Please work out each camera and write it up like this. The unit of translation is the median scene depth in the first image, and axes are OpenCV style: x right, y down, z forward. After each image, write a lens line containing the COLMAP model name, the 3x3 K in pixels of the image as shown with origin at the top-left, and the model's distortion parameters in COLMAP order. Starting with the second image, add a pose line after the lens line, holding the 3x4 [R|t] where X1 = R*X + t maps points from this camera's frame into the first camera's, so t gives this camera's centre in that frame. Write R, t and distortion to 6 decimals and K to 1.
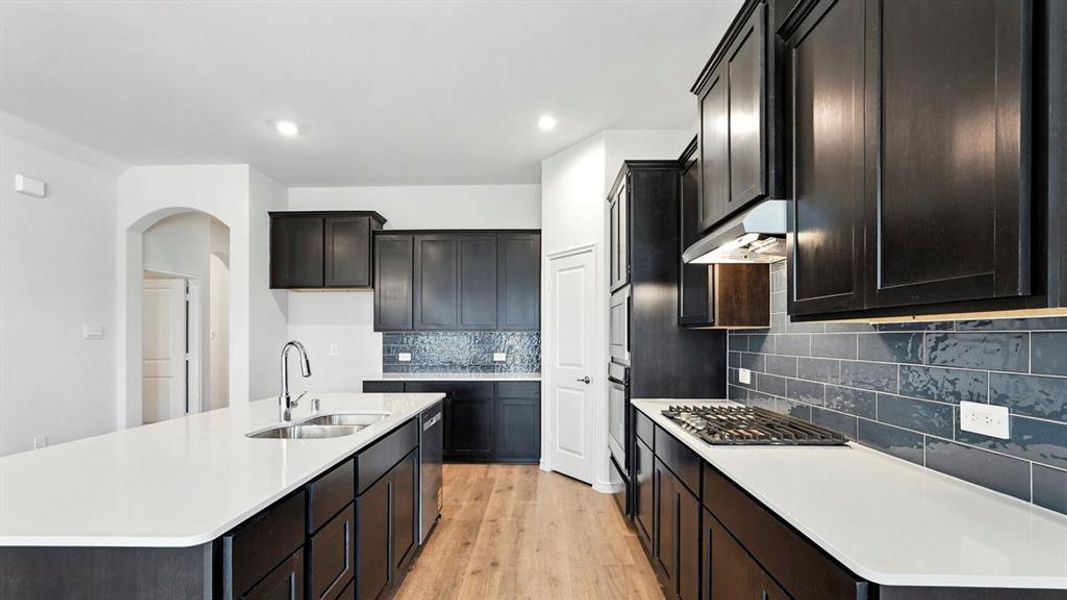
lens RADIAL K [[477.1, 0, 530.3], [0, 477.1, 336.1], [0, 0, 1]] dist [-0.002921, 0.000777]
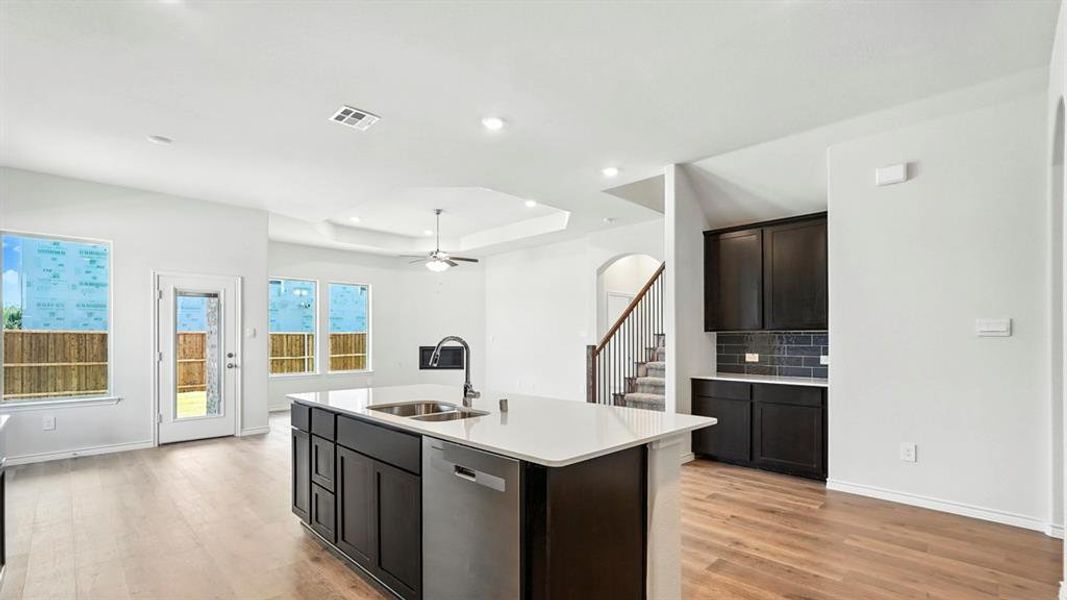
lens RADIAL K [[477.1, 0, 530.3], [0, 477.1, 336.1], [0, 0, 1]] dist [-0.002921, 0.000777]
pose [[-0.693260, -0.000687, -0.720687, 0.109667], [0.003570, 0.999984, -0.004387, 0.005725], [0.720679, -0.005614, -0.693246, 0.964245]]
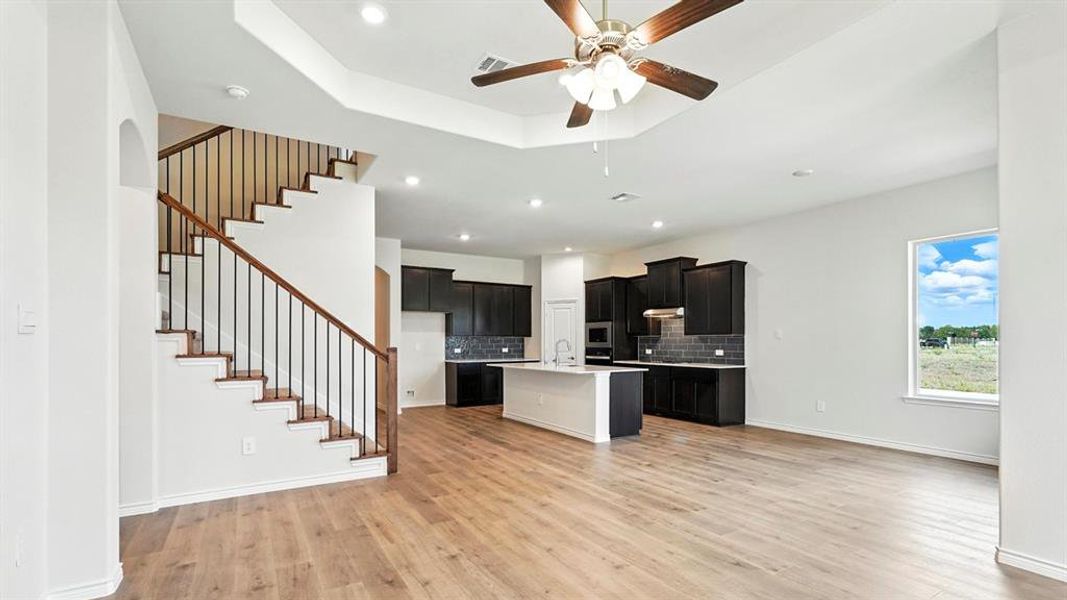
lens RADIAL K [[477.1, 0, 530.3], [0, 477.1, 336.1], [0, 0, 1]] dist [-0.002921, 0.000777]
pose [[0.841462, 0.008182, 0.540254, -1.160246], [-0.001080, 0.999909, -0.013460, 0.014945], [-0.540315, 0.010742, 0.841394, -0.743538]]
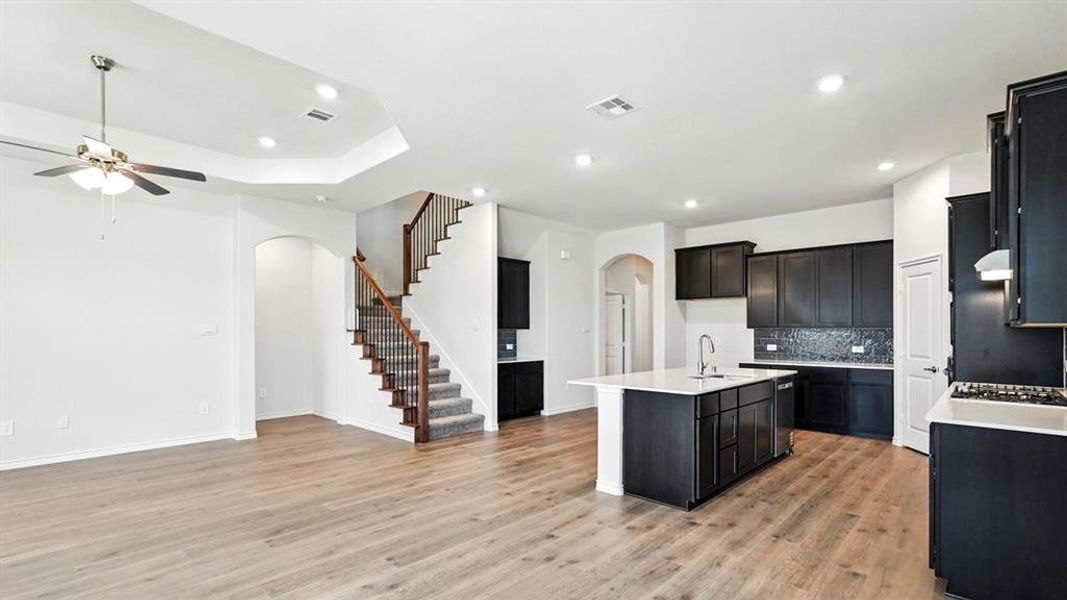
lens RADIAL K [[483.6, 0, 531.2], [0, 483.6, 327.4], [0, 0, 1]] dist [-0.005651, 0.000367]
pose [[0.740195, -0.003095, -0.672385, 0.163591], [0.000653, 0.999992, -0.003884, -0.007483], [0.672392, 0.002435, 0.740191, -0.494795]]
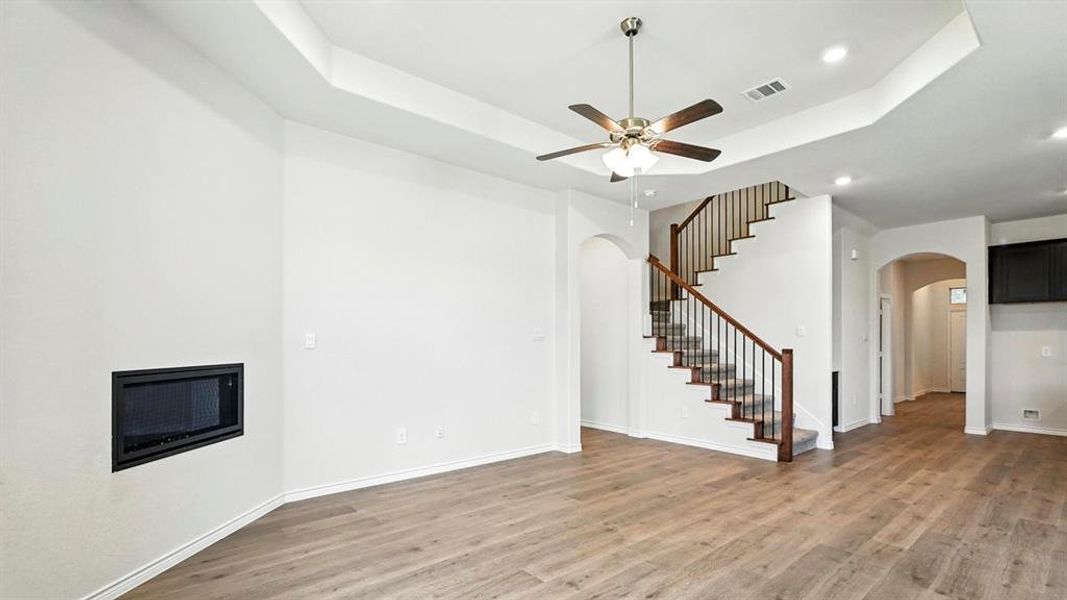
lens RADIAL K [[477.1, 0, 530.3], [0, 477.1, 336.1], [0, 0, 1]] dist [-0.002921, 0.000777]
pose [[0.665272, -0.004239, -0.746589, -0.445323], [-0.003176, 0.999959, -0.008509, 0.006267], [0.746594, 0.008032, 0.665231, -0.926911]]
